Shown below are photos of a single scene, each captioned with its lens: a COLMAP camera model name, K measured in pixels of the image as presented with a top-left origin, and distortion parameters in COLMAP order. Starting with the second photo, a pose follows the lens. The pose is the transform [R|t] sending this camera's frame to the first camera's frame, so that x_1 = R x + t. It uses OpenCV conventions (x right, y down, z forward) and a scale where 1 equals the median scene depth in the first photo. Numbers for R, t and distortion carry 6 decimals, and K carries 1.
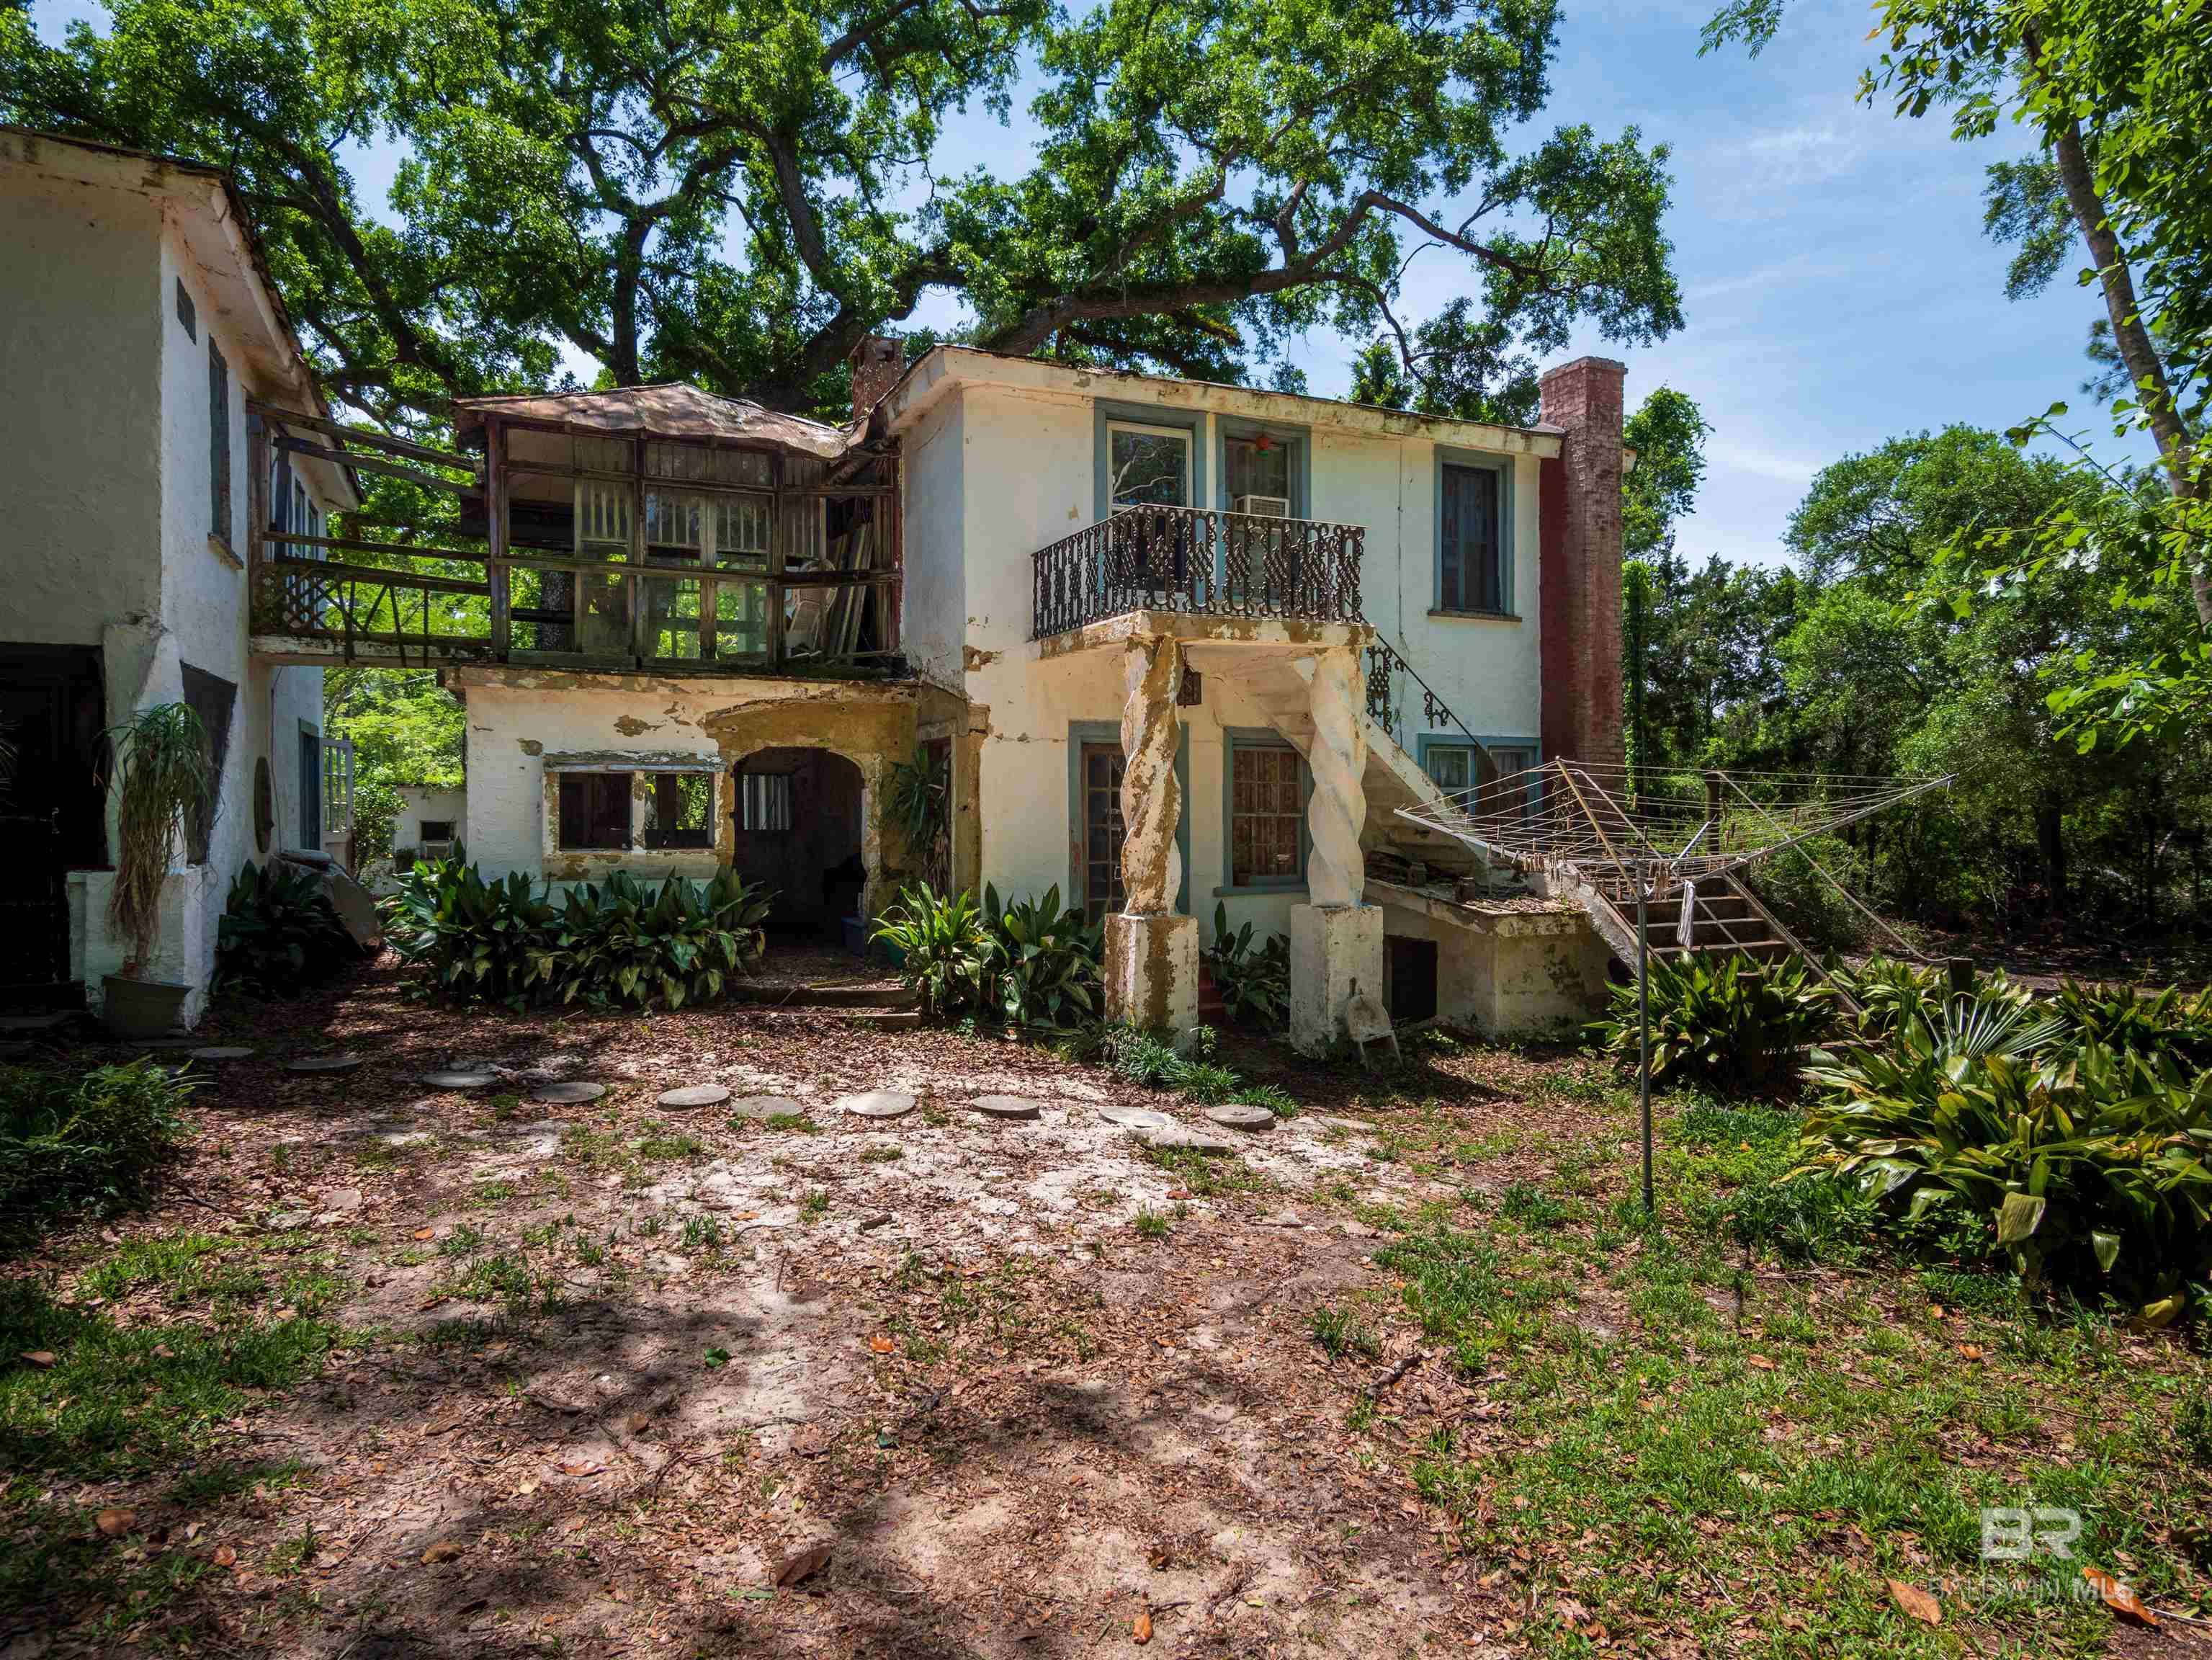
lens RADIAL K [[1288.2, 0, 1106.0], [0, 1288.2, 830.0], [0, 0, 1]] dist [-0.003110, -0.000485]
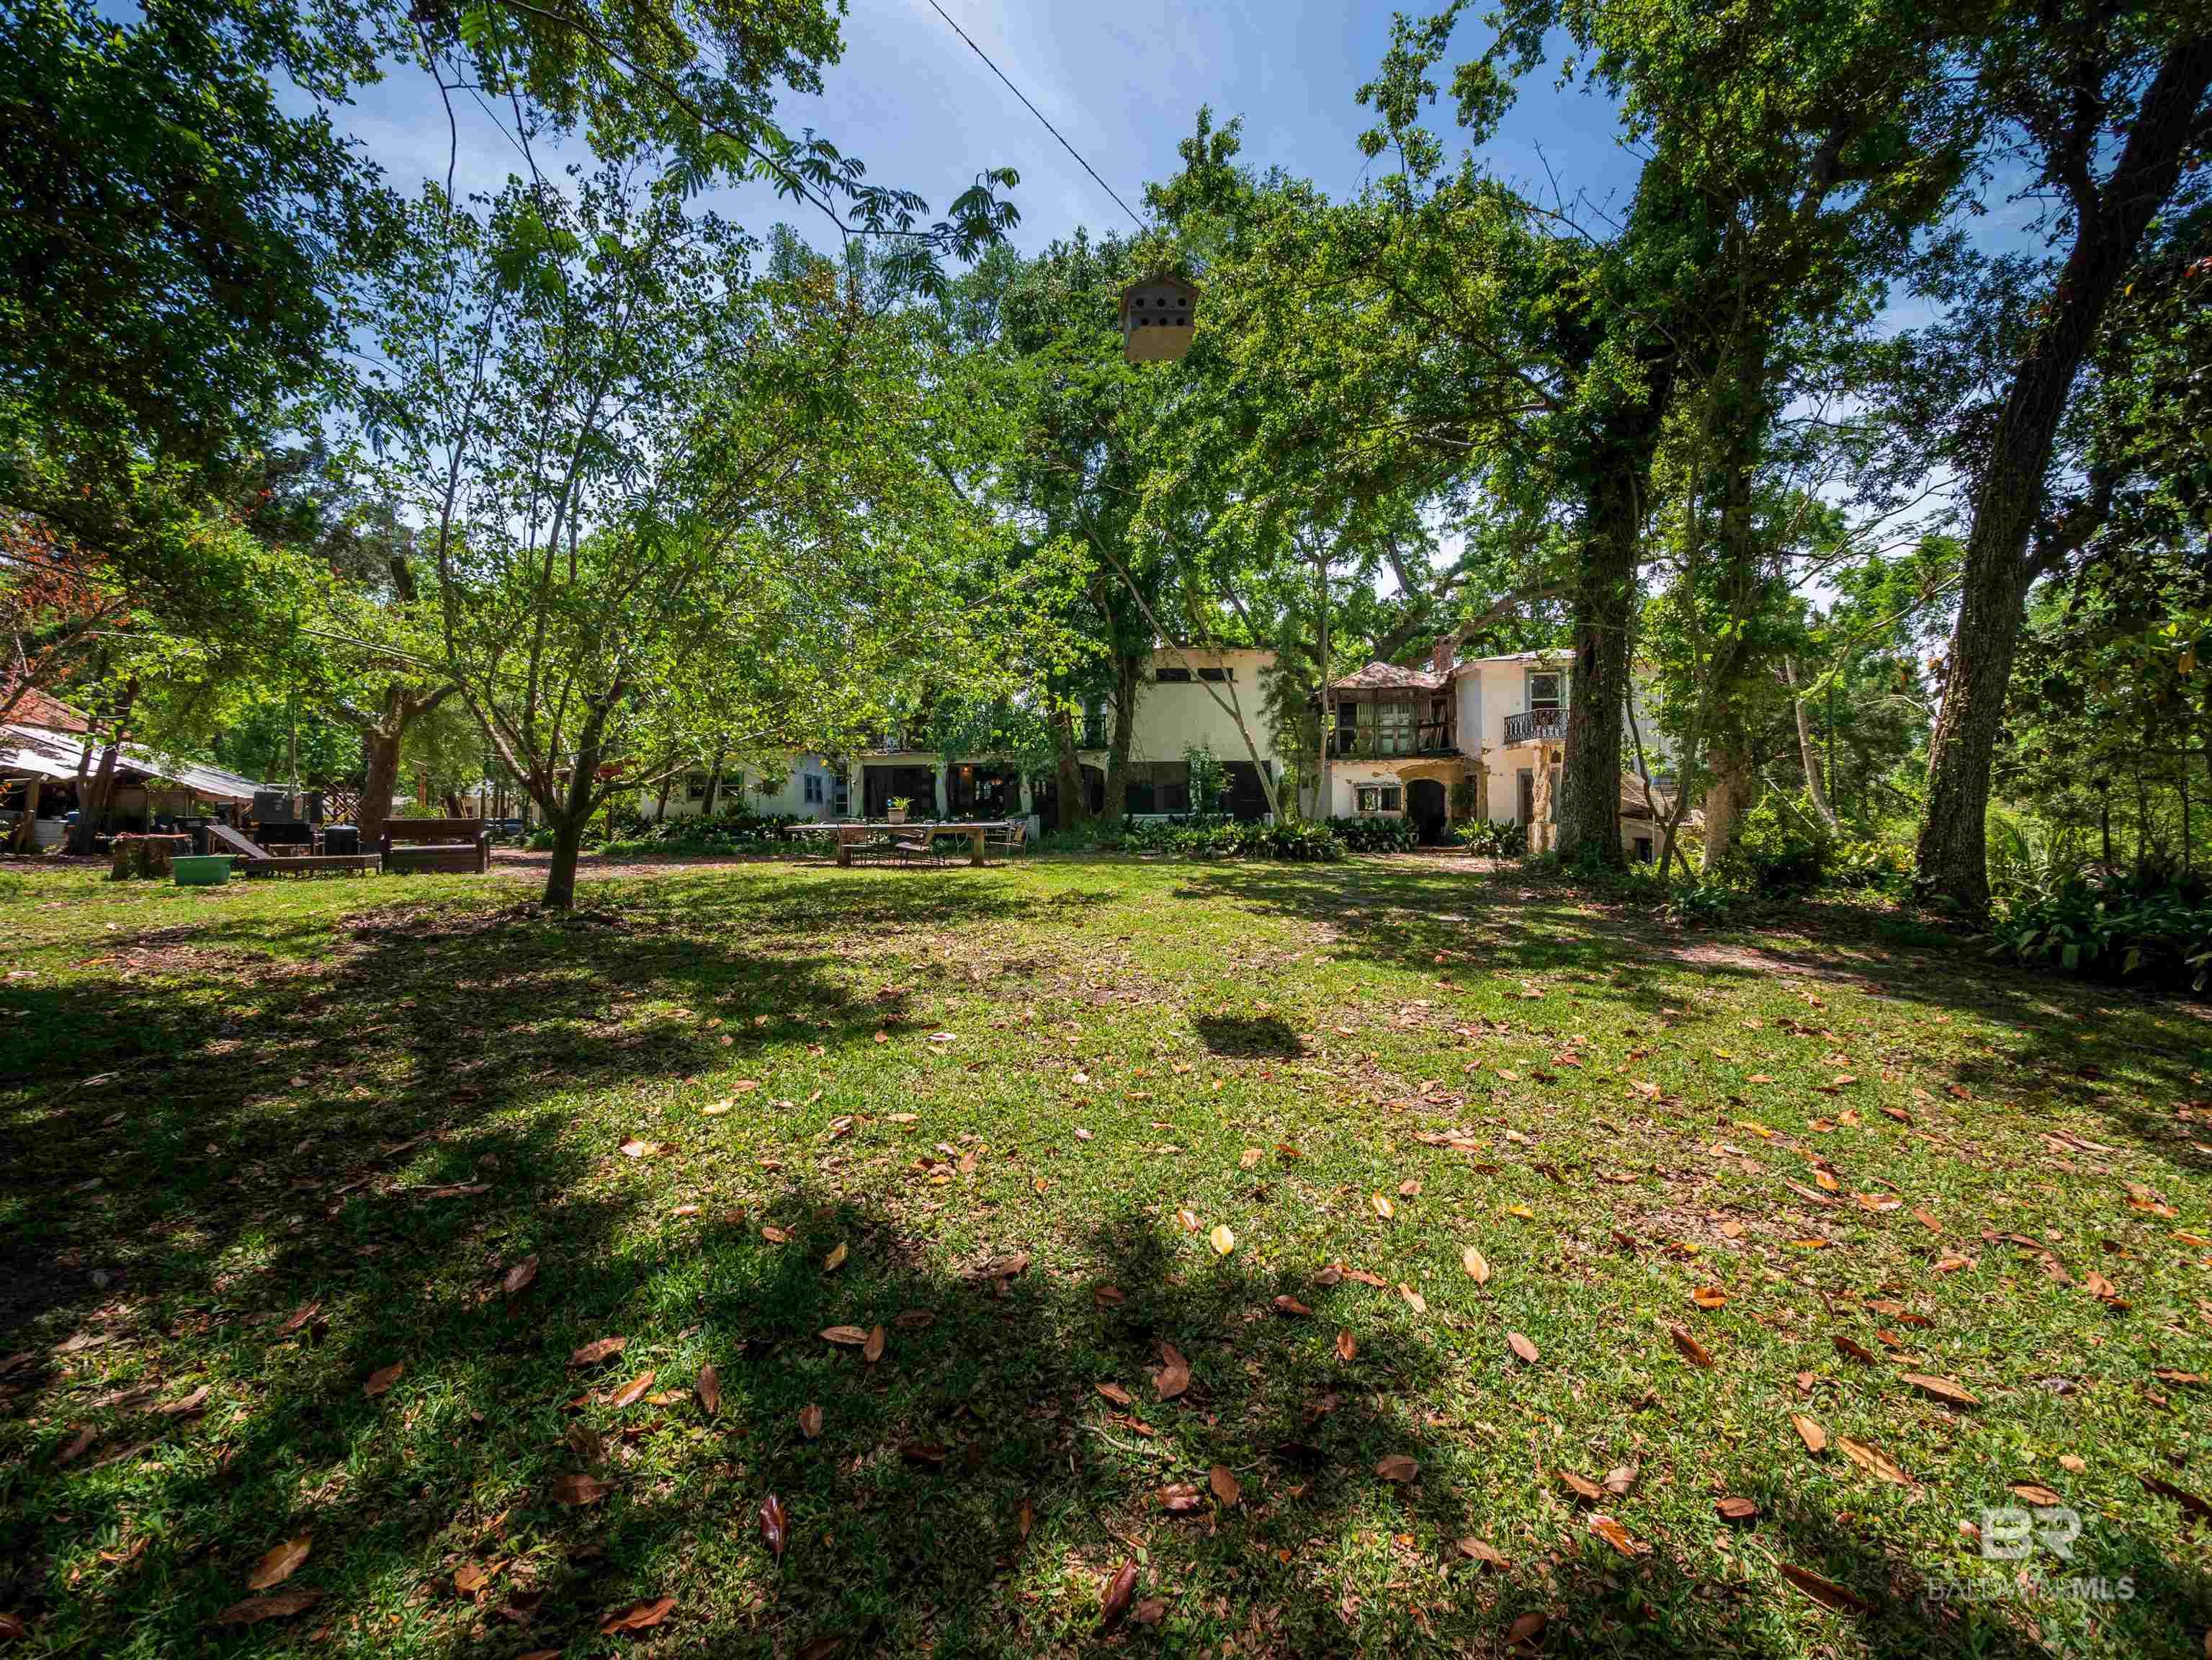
lens RADIAL K [[929.6, 0, 1105.5], [0, 929.6, 828.4], [0, 0, 1]] dist [-0.007640, 0.000975]
pose [[0.900356, -0.005683, -0.435117, 0.054761], [-0.000221, 0.999909, -0.013516, 0.096941], [0.435155, 0.012265, 0.900272, -1.552359]]
